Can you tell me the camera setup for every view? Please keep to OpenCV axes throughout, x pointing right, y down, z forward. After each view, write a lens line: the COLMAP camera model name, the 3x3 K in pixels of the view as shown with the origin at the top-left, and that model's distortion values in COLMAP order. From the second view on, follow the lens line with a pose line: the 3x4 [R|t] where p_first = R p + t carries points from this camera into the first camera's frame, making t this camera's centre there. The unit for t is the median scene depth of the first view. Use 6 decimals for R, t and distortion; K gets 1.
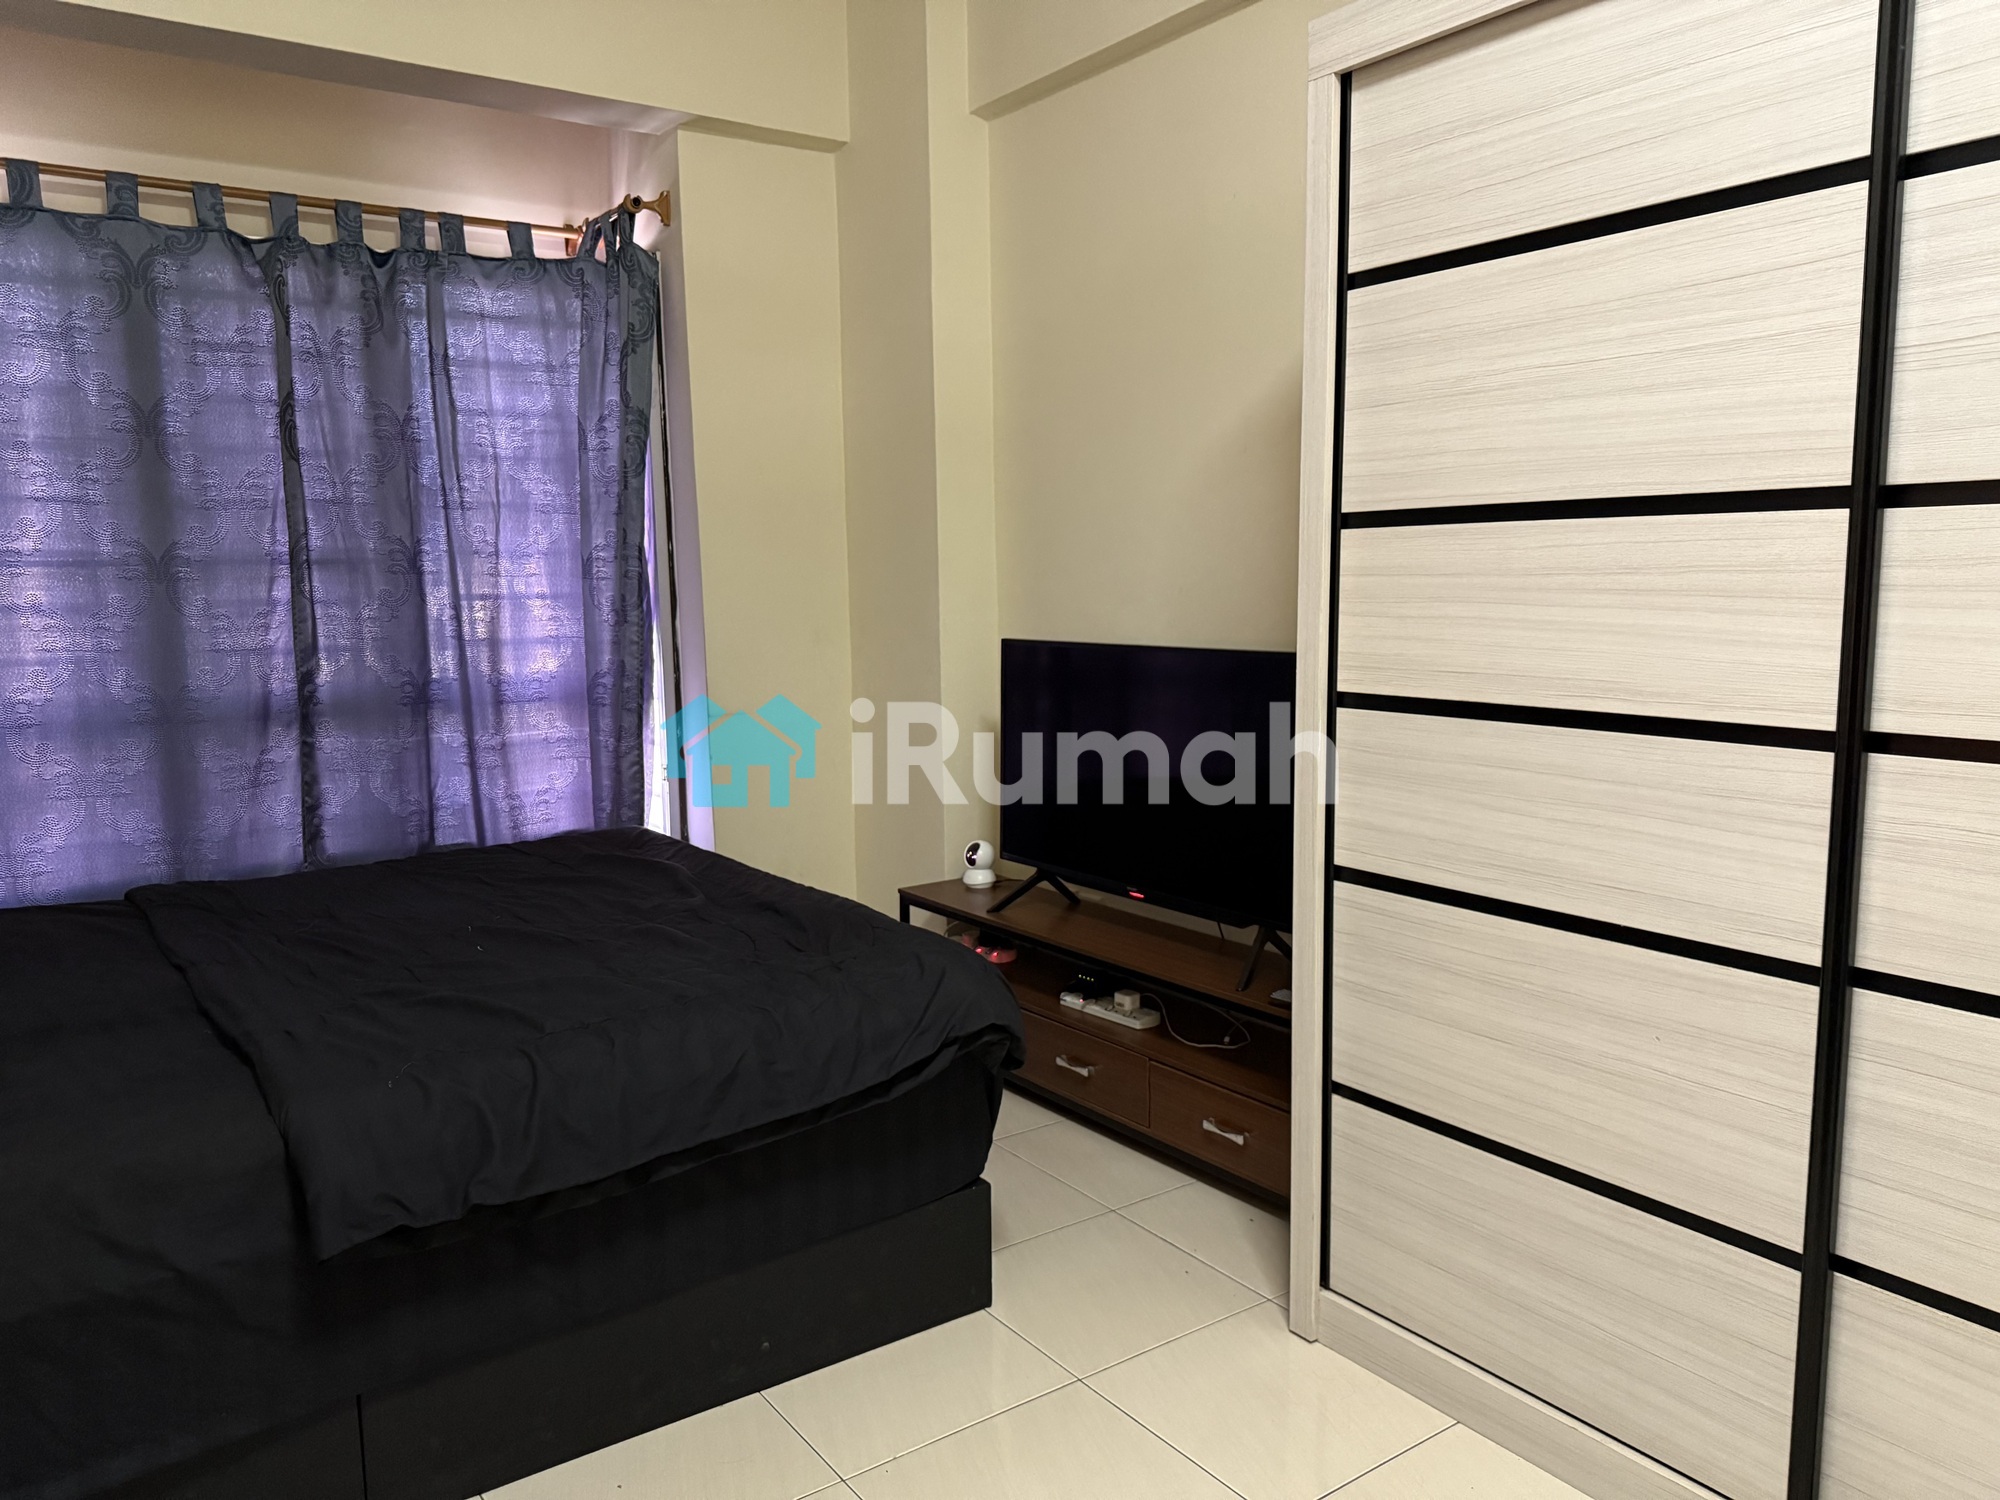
lens RADIAL K [[1407.7, 0, 1000.0], [0, 1407.7, 750.0], [0, 0, 1]] dist [0.003332, 0.002178]
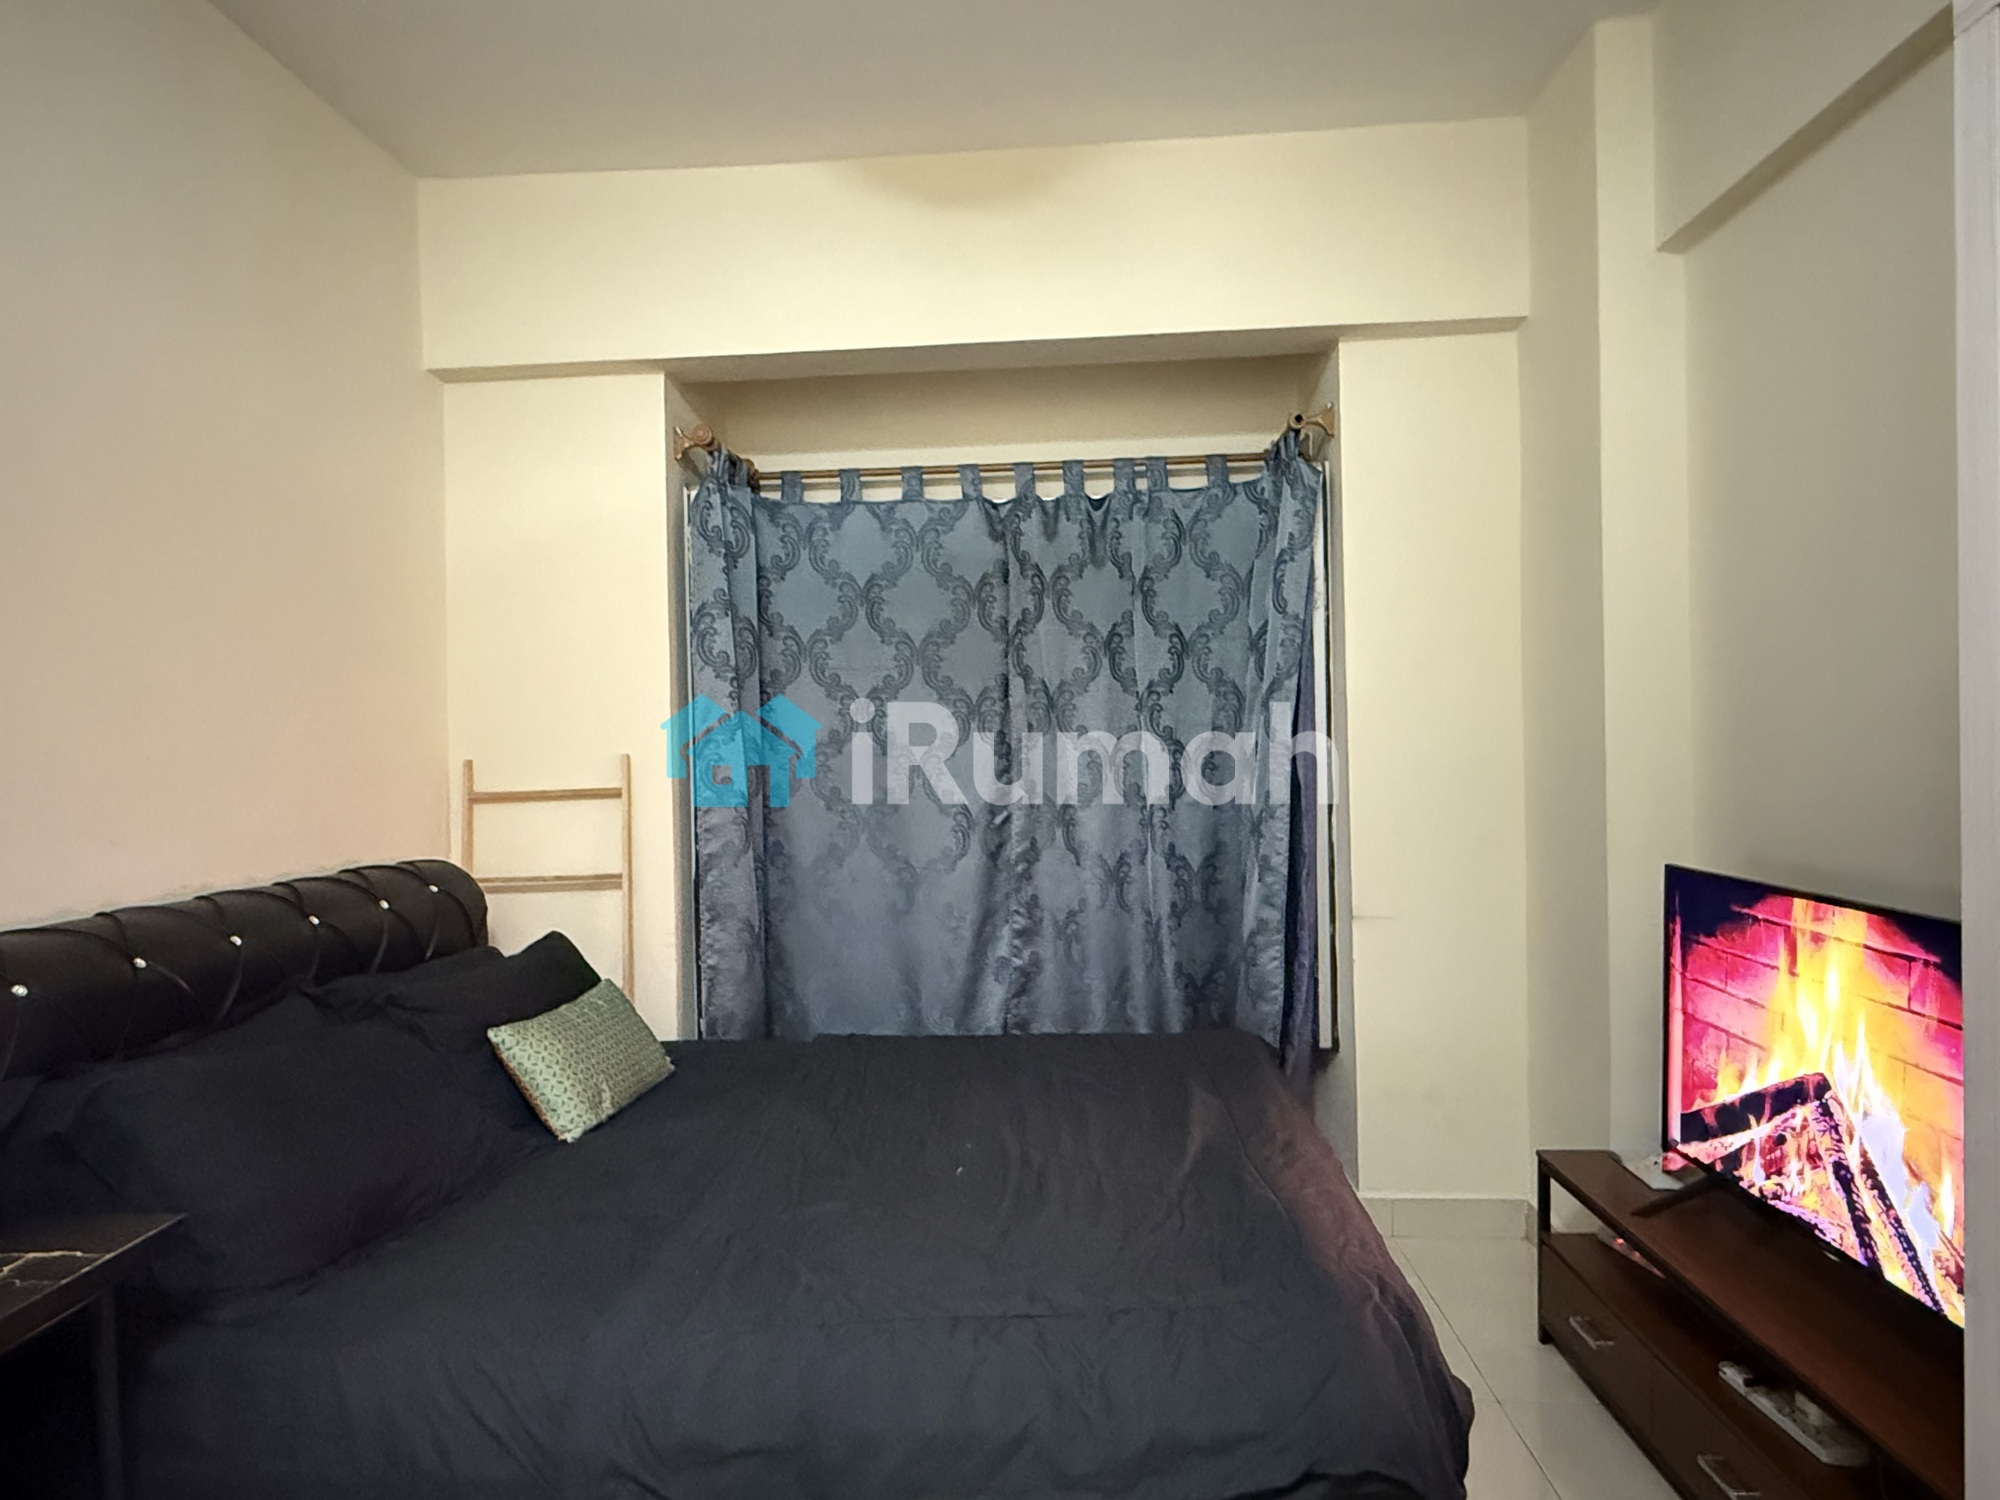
lens RADIAL K [[1184.2, 0, 1000.0], [0, 1184.2, 750.0], [0, 0, 1]] dist [-0.001272, 0.000442]
pose [[0.770562, 0.002853, -0.637359, 0.133360], [-0.073460, 0.993723, -0.084365, -0.058774], [0.633118, 0.111829, 0.765935, 0.229217]]
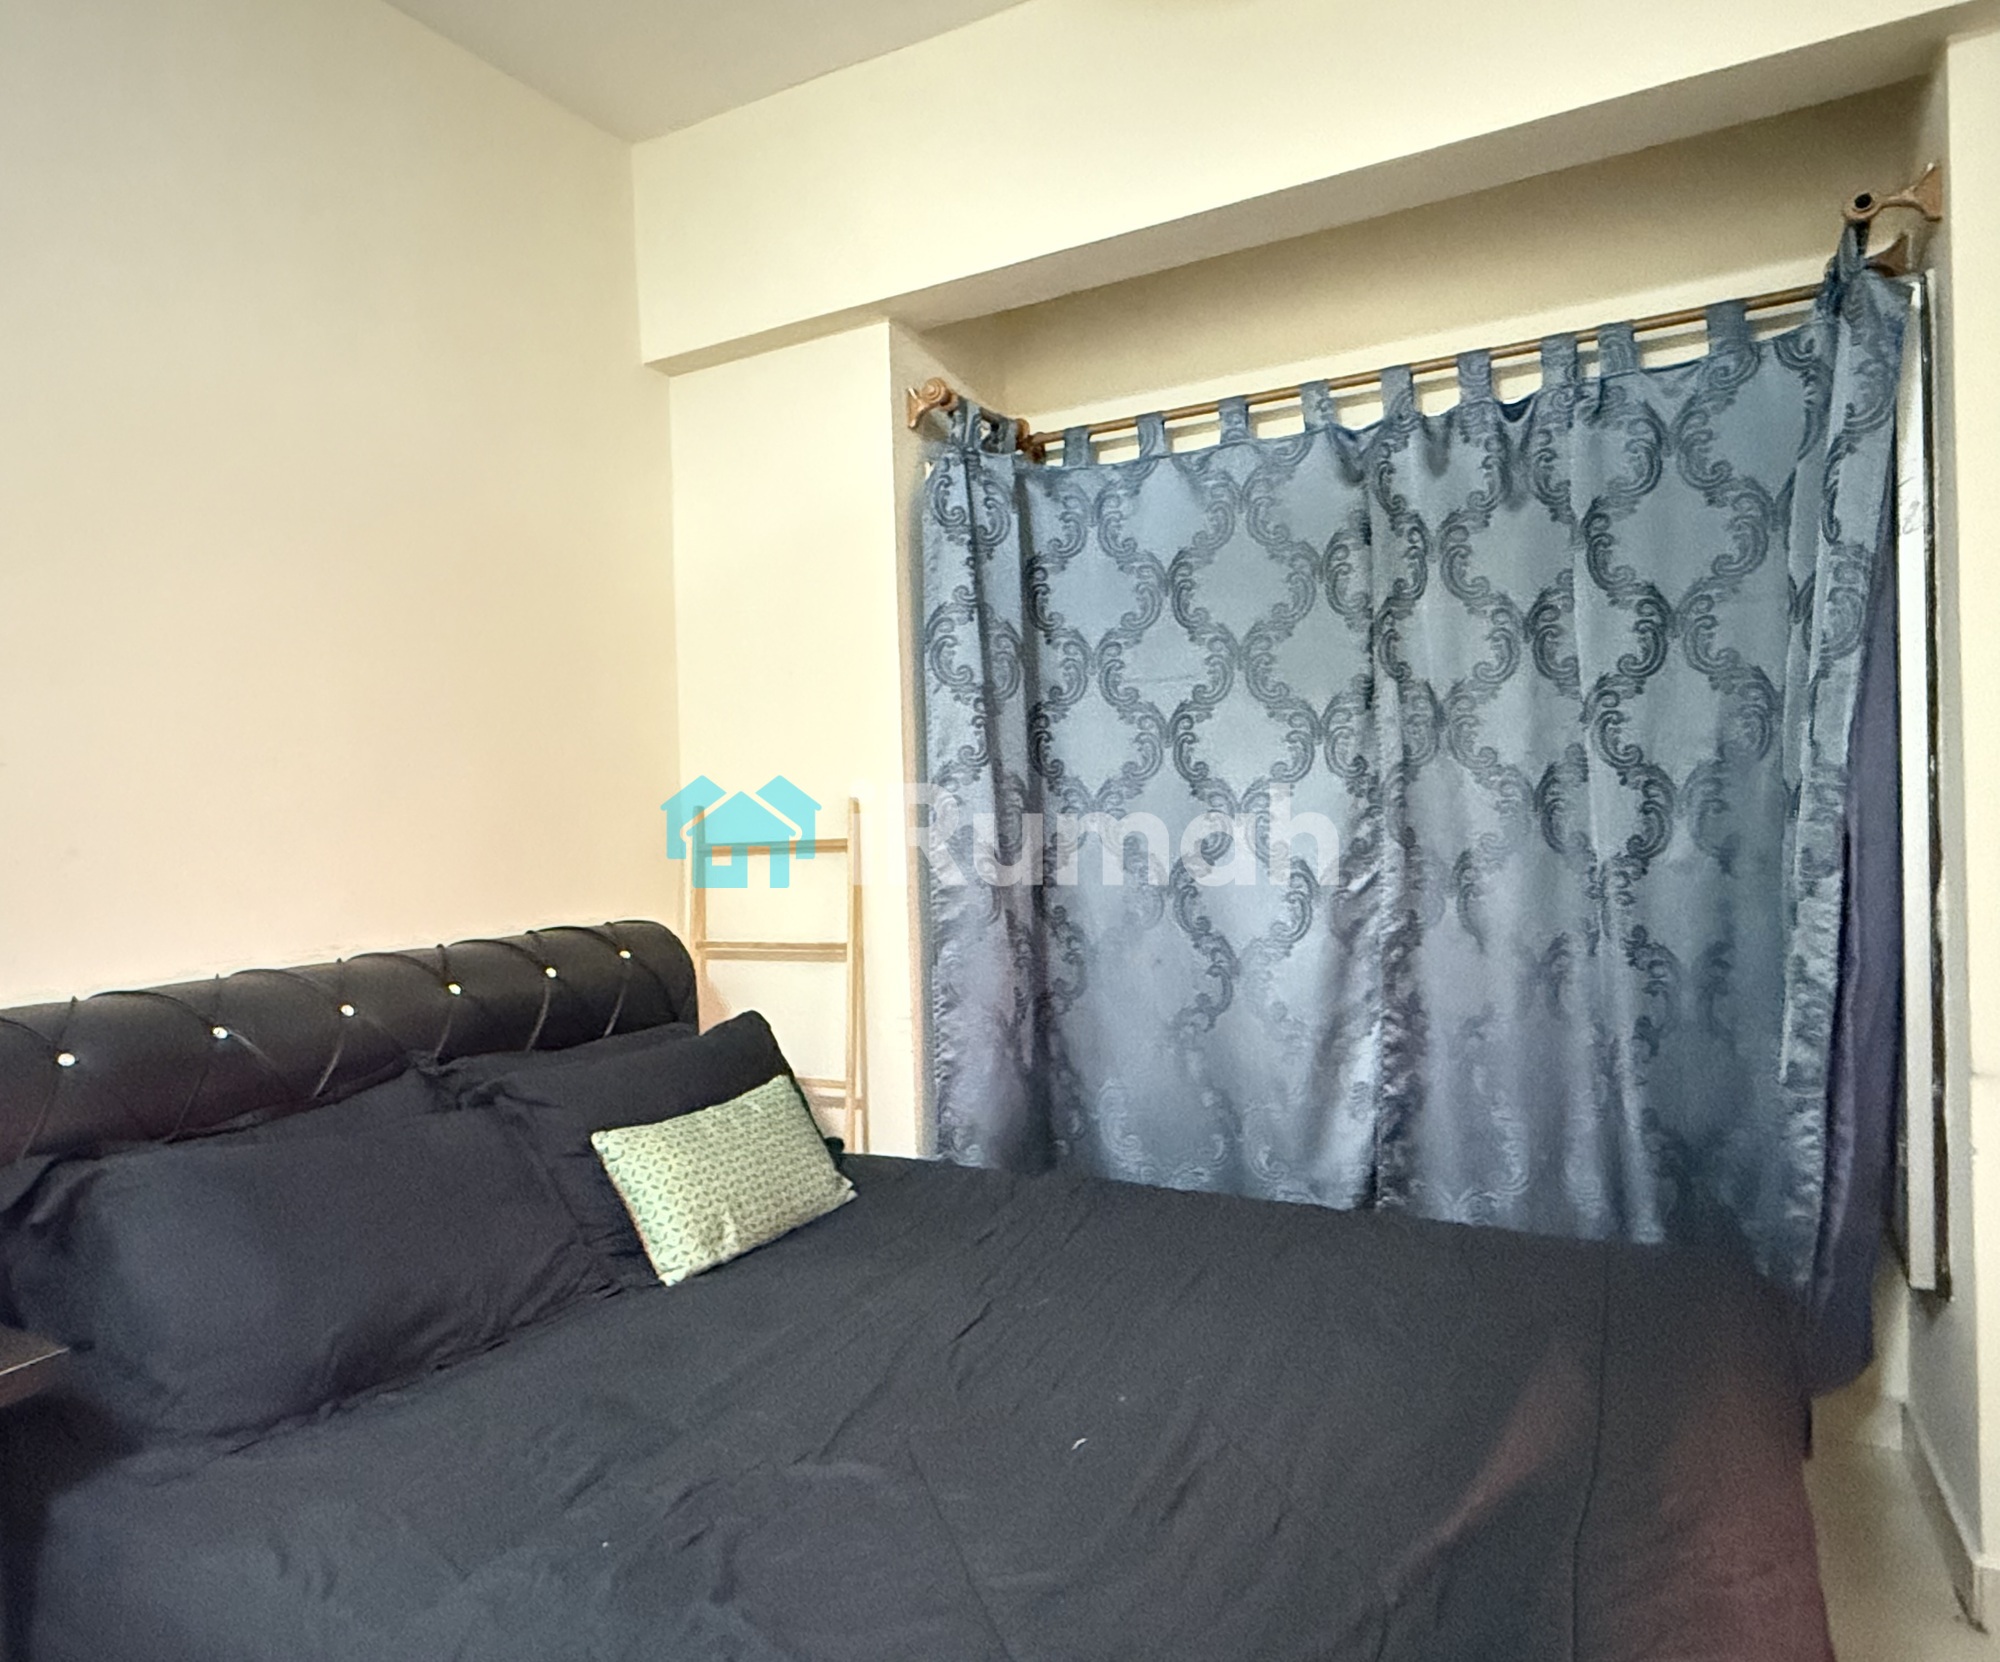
lens RADIAL K [[1318.3, 0, 879.4], [0, 1318.3, 831.2], [0, 0, 1]] dist [0.000026, 0.002361]
pose [[0.390055, 0.024989, -0.920452, 0.103423], [-0.089851, 0.995894, -0.011038, -0.082809], [0.916397, 0.087009, 0.390699, 0.438952]]
